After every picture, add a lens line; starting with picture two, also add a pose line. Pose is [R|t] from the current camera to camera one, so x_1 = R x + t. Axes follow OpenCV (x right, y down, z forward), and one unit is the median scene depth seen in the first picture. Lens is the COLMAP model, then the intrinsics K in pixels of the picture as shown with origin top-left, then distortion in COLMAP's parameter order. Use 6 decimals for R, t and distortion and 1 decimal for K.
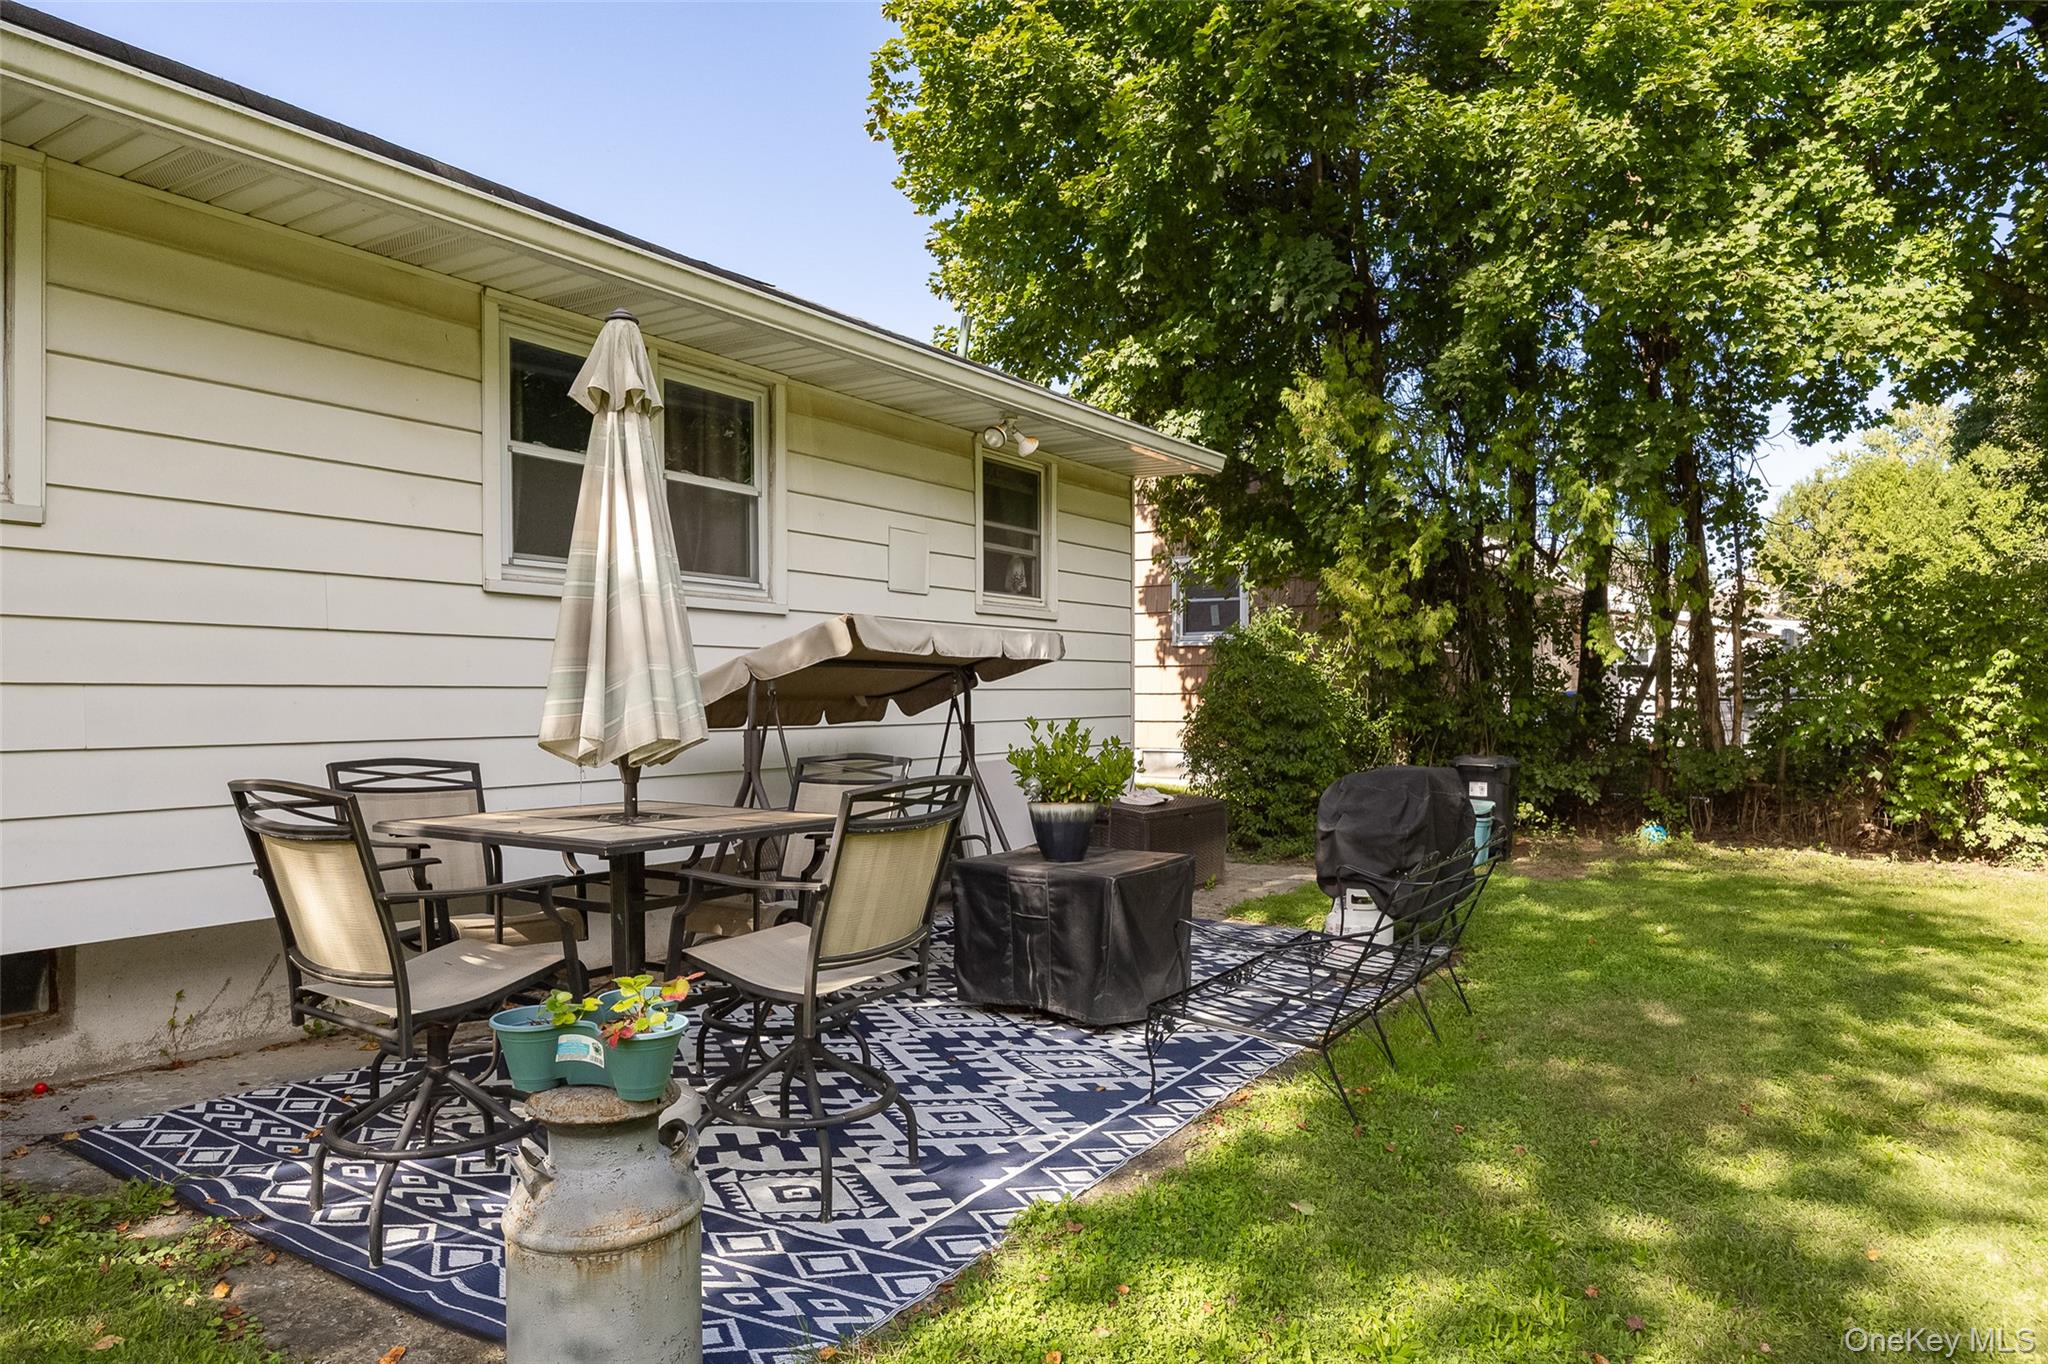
lens RADIAL K [[1276.7, 0, 1033.9], [0, 1276.7, 688.2], [0, 0, 1]] dist [0.010825, 0.000314]
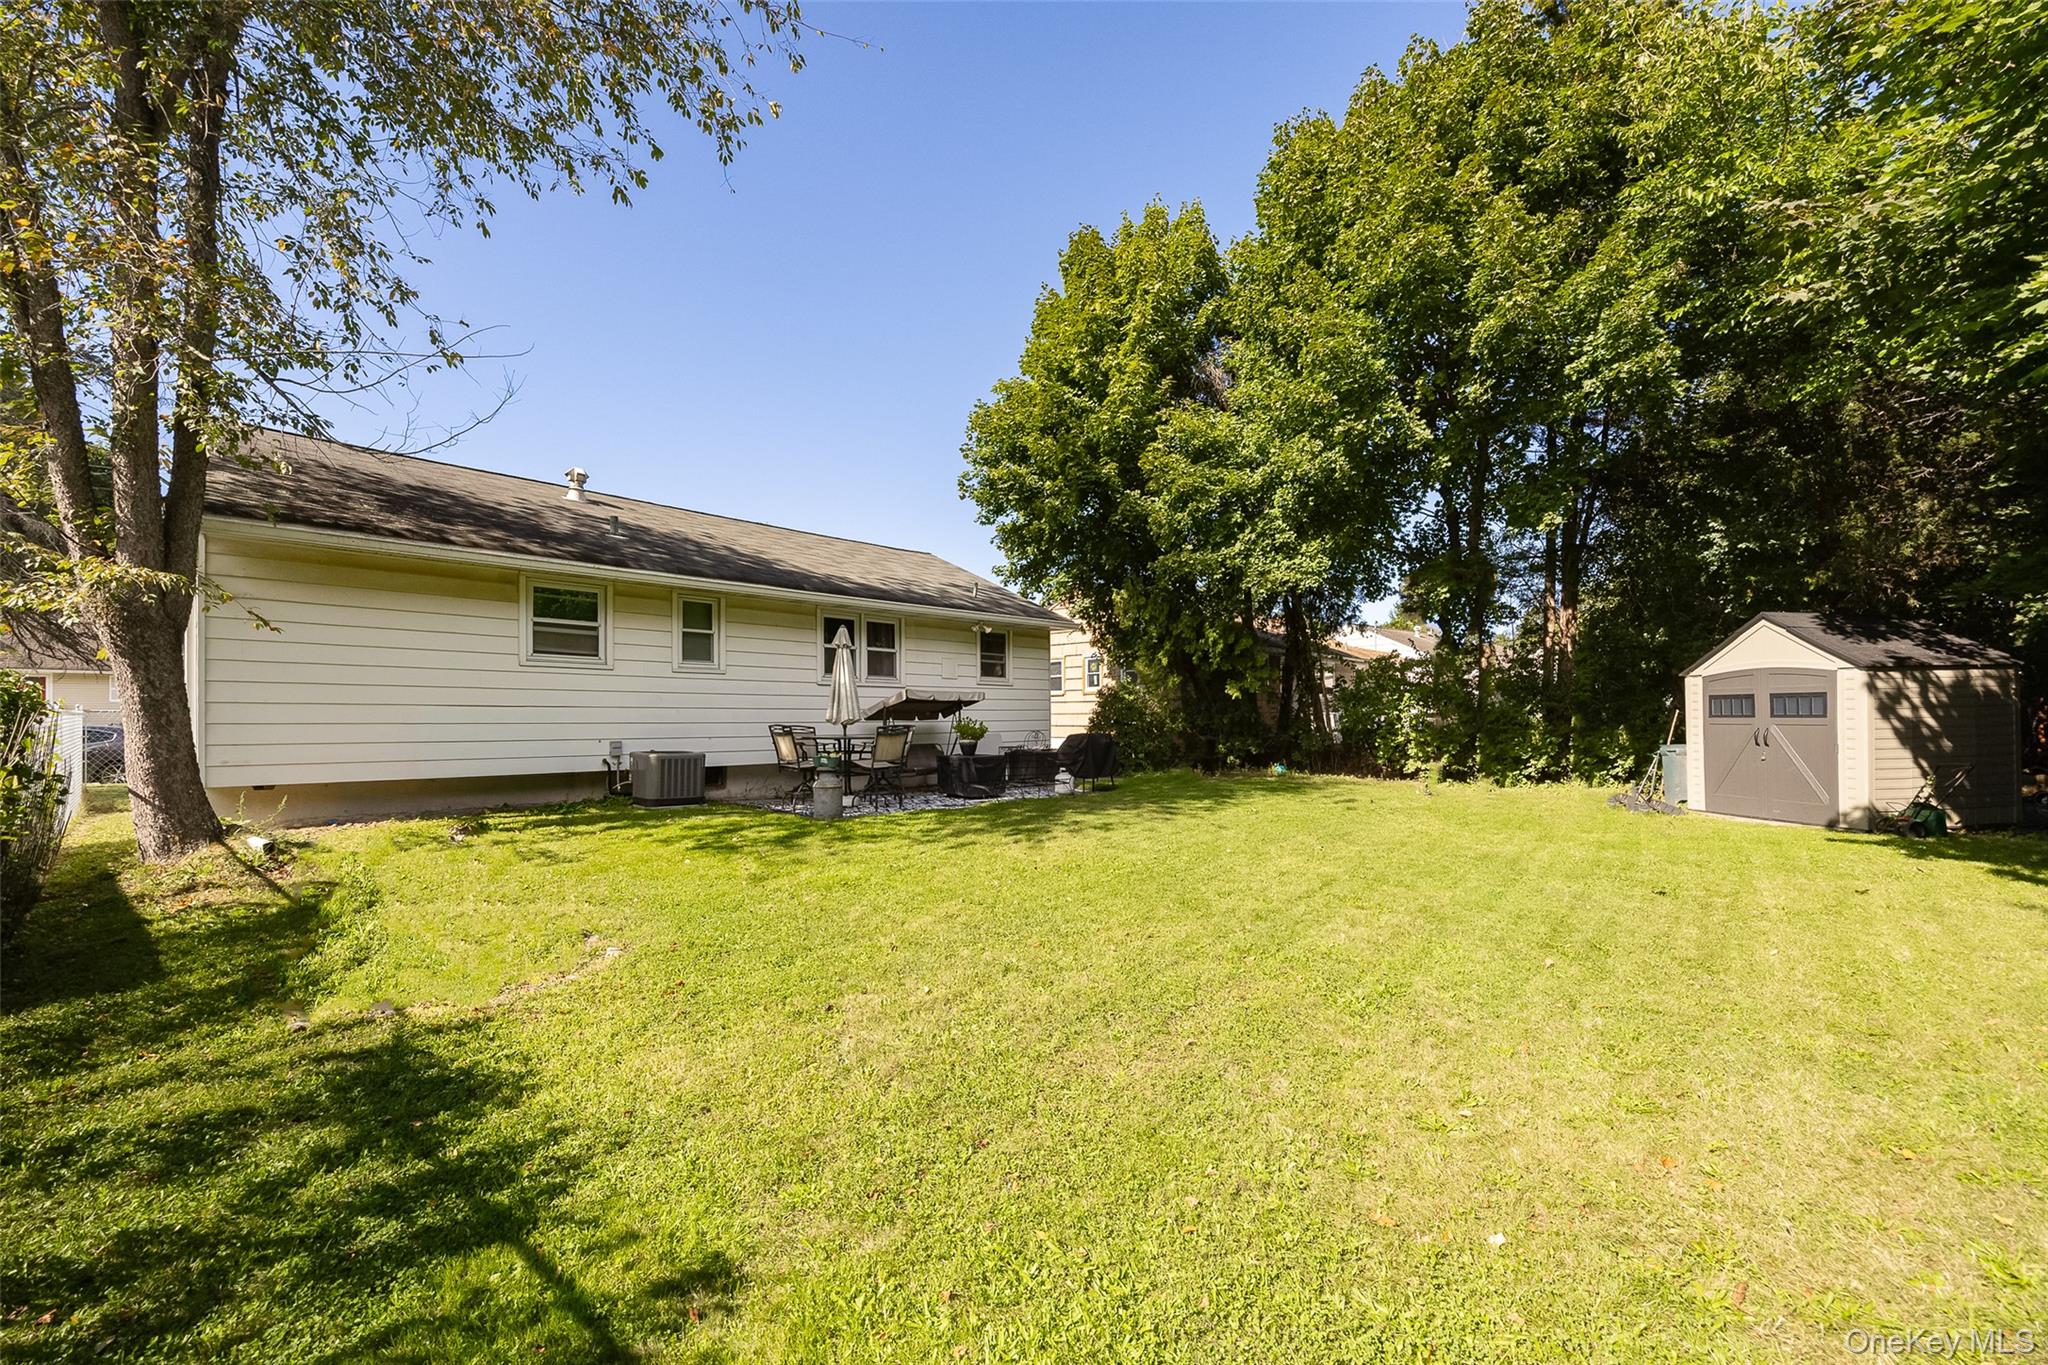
lens RADIAL K [[799.5, 0, 1016.2], [0, 799.5, 692.1], [0, 0, 1]] dist [-0.001231, 0.000214]
pose [[0.982490, -0.014629, -0.185738, 0.406546], [0.008482, 0.999391, -0.033848, 0.022847], [0.186120, 0.031680, 0.982016, -0.840376]]
